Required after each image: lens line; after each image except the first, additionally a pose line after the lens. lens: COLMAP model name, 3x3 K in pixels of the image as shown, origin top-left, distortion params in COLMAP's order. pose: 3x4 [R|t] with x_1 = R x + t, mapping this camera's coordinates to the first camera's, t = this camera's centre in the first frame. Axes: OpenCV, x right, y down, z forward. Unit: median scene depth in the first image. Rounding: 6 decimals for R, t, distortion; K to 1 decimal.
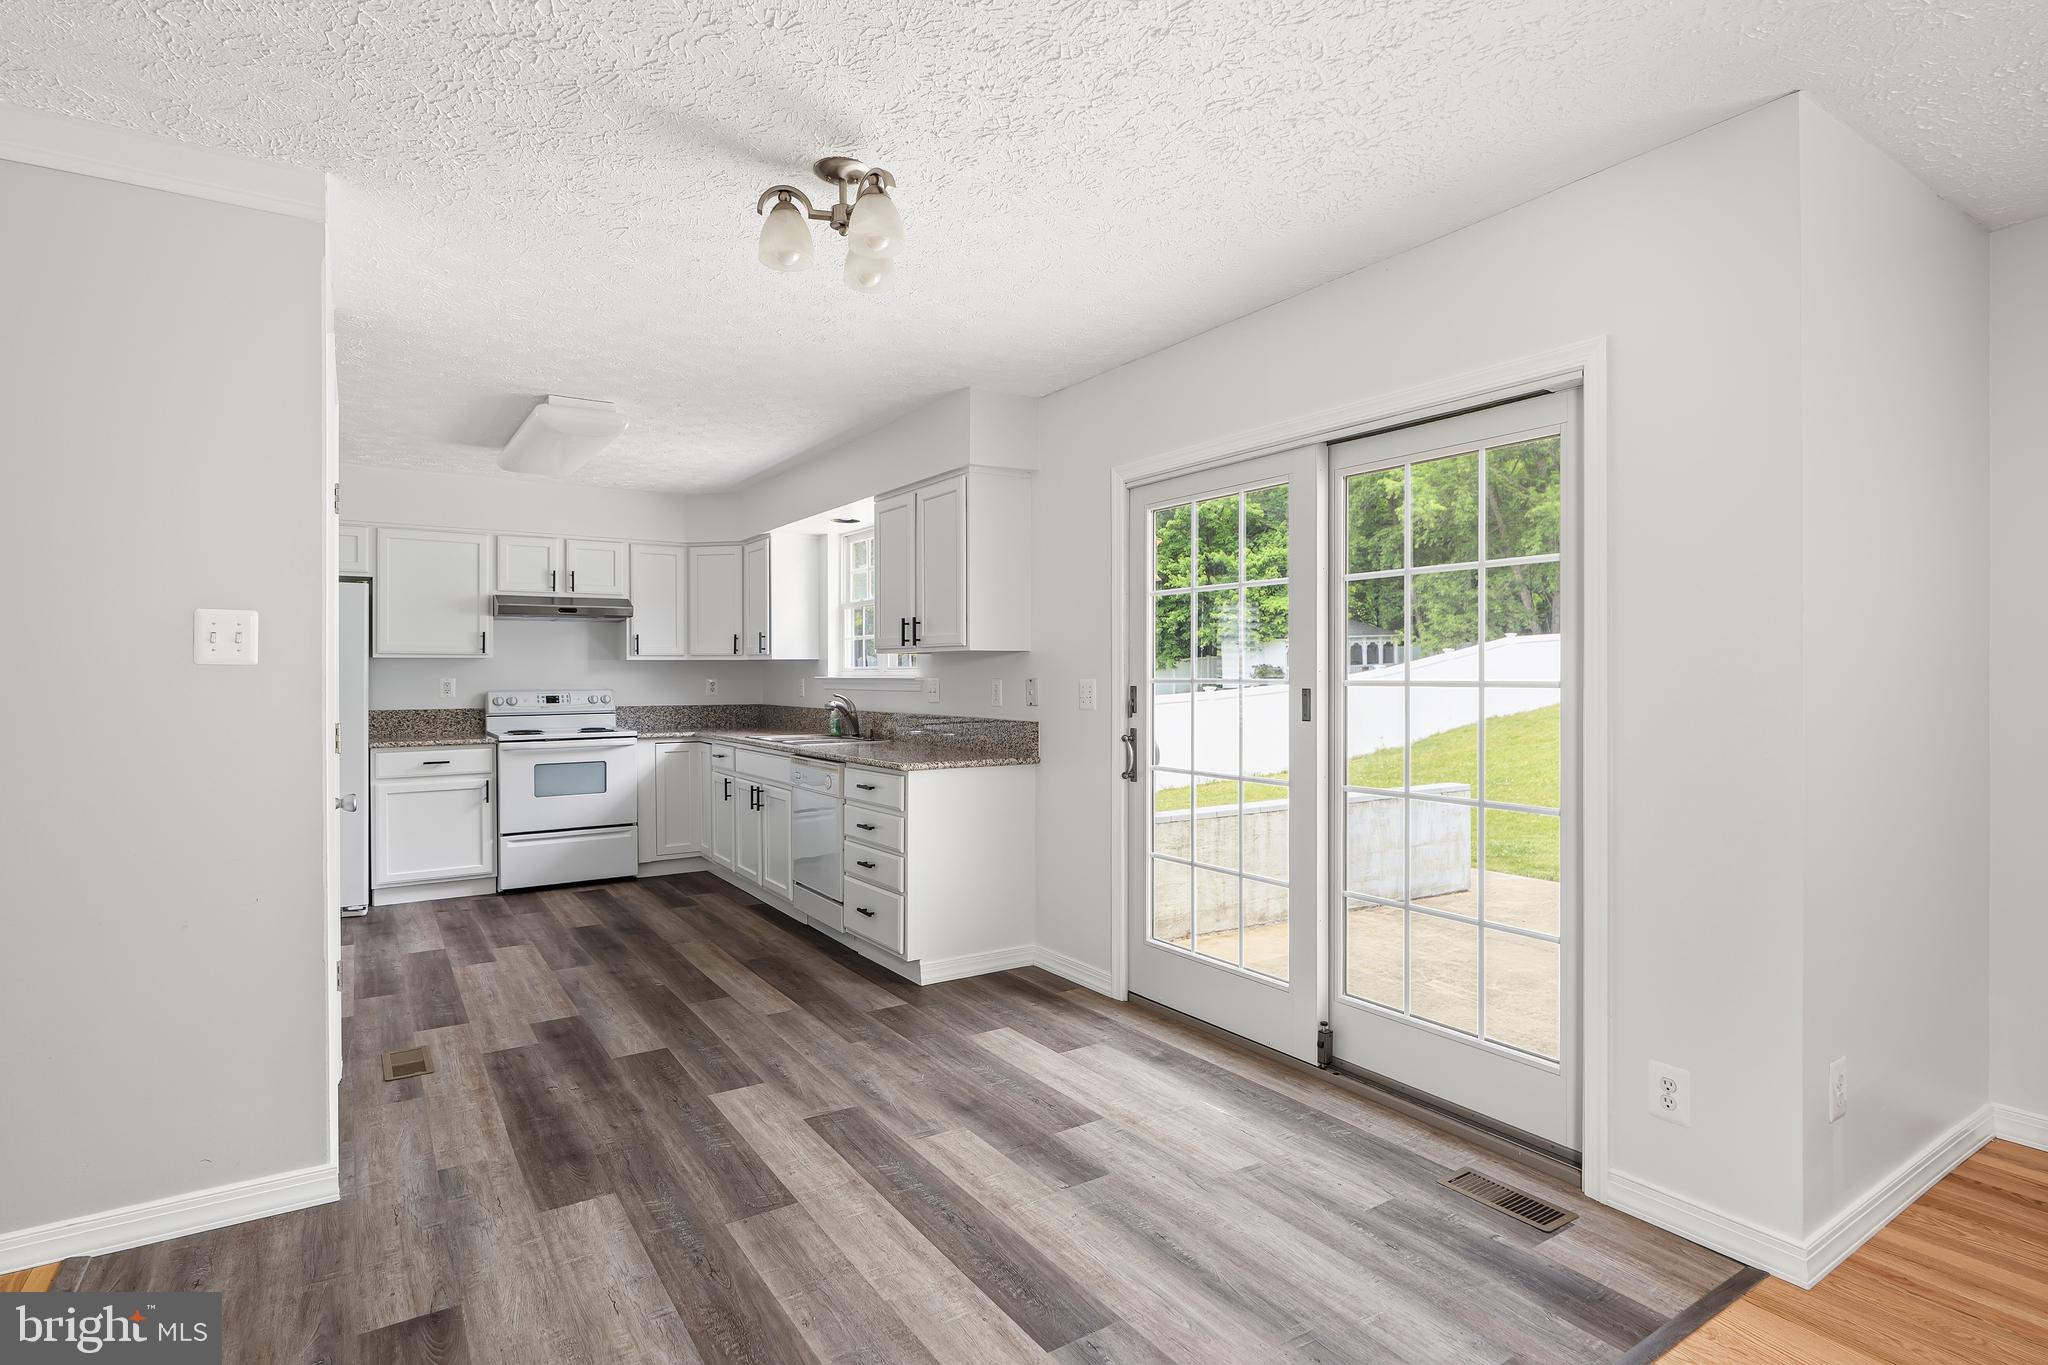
lens RADIAL K [[1028.7, 0, 1024.0], [0, 1028.7, 682.5], [0, 0, 1]] dist [-0.000095, -0.000181]
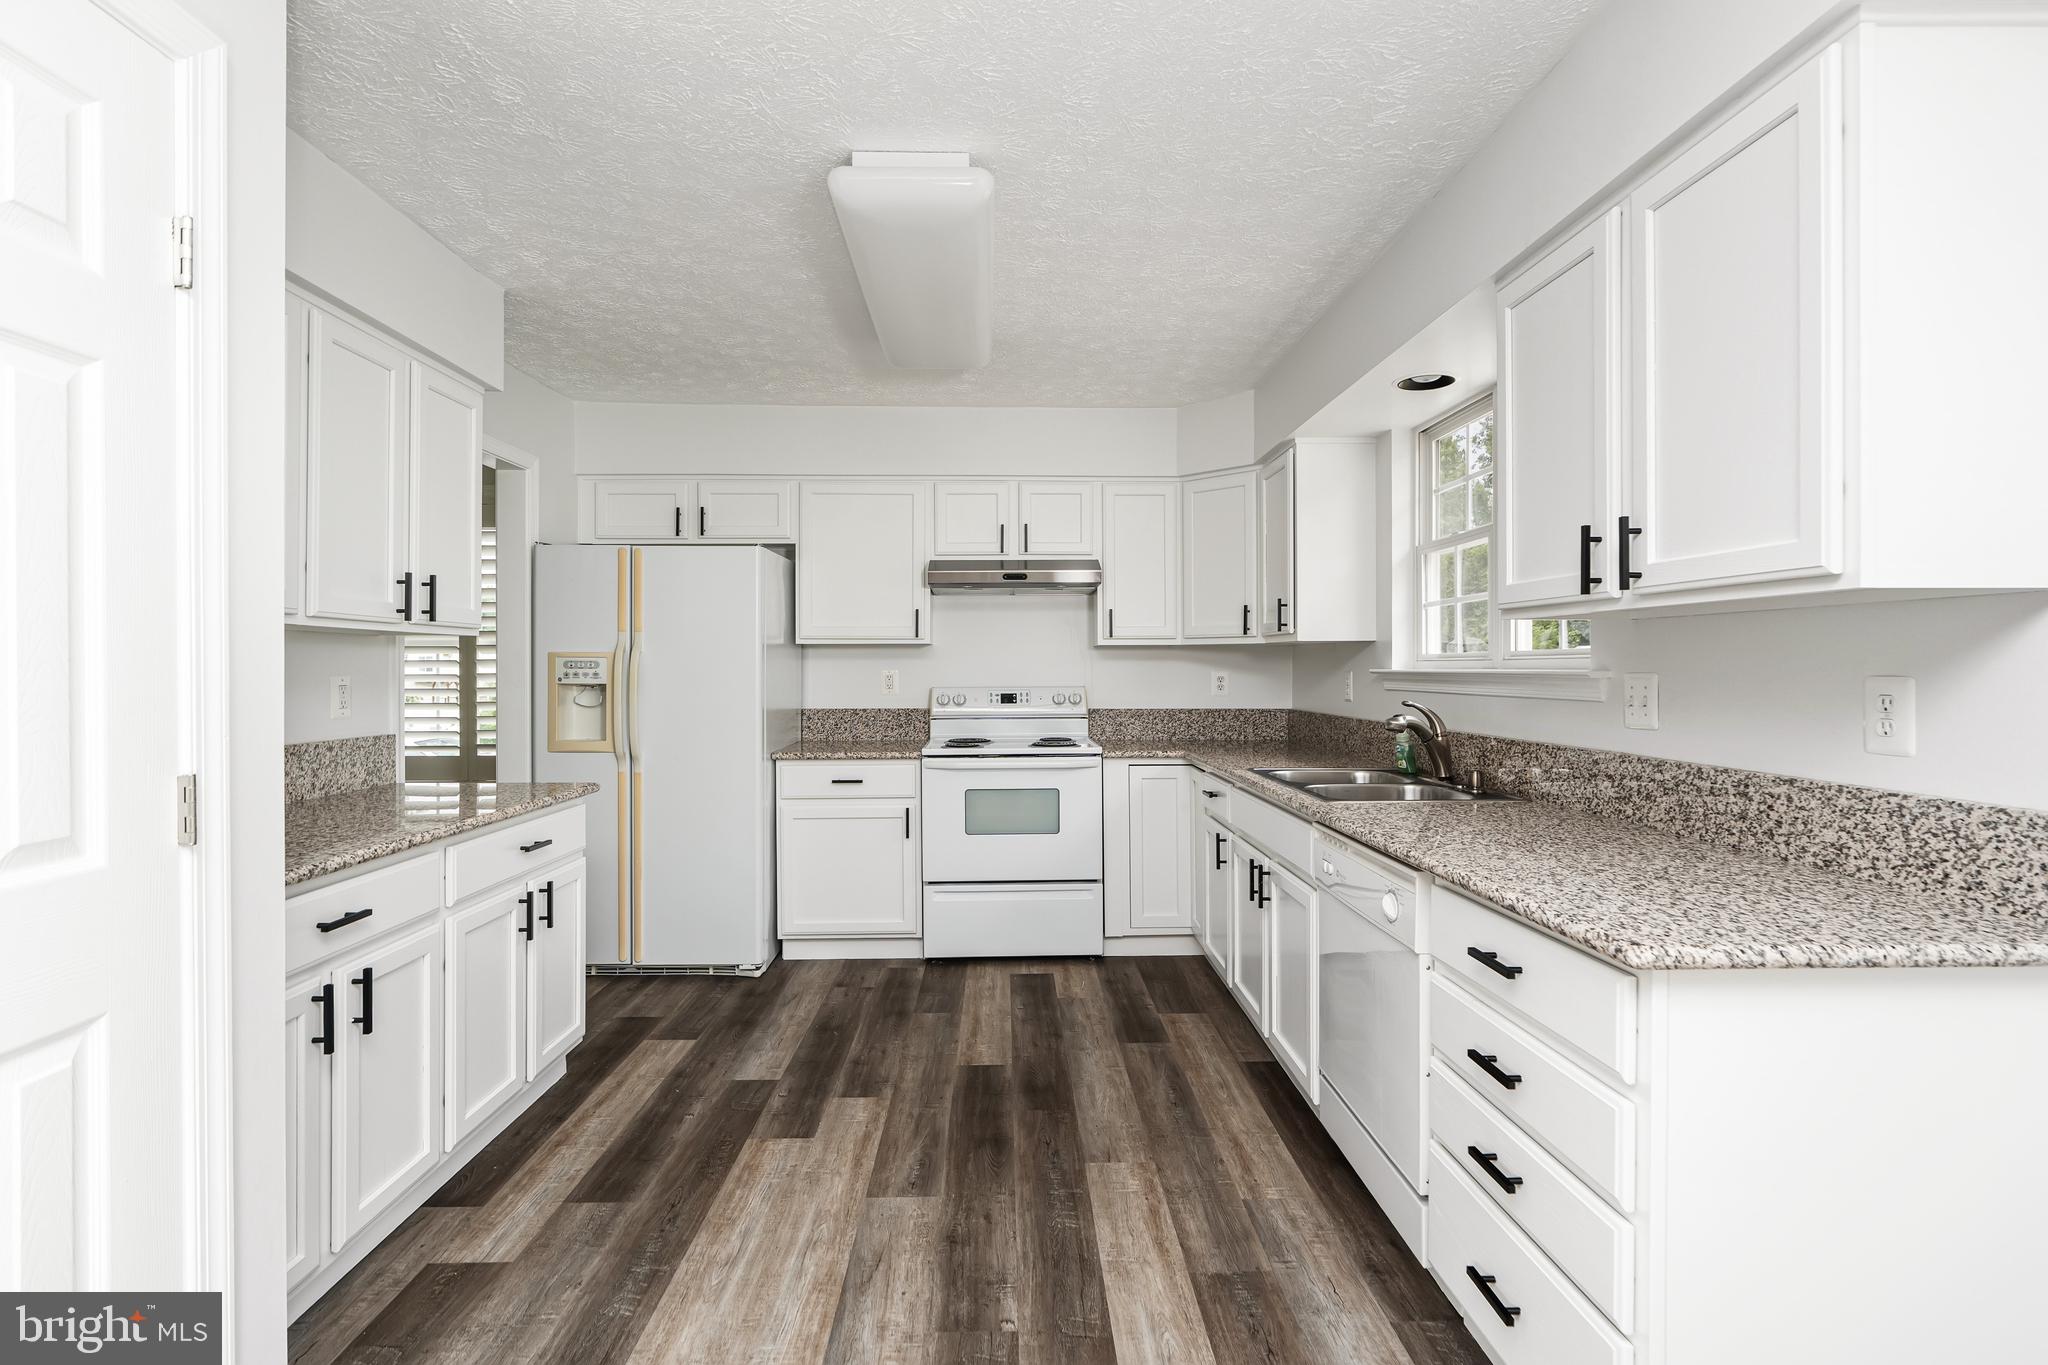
lens RADIAL K [[960.2, 0, 1023.4], [0, 960.2, 671.6], [0, 0, 1]] dist [0.000899, 0.000337]
pose [[0.849357, 0.003734, -0.527805, -0.083293], [-0.005331, 0.999985, -0.001504, -0.002472], [0.527792, 0.004091, 0.849364, 0.439876]]
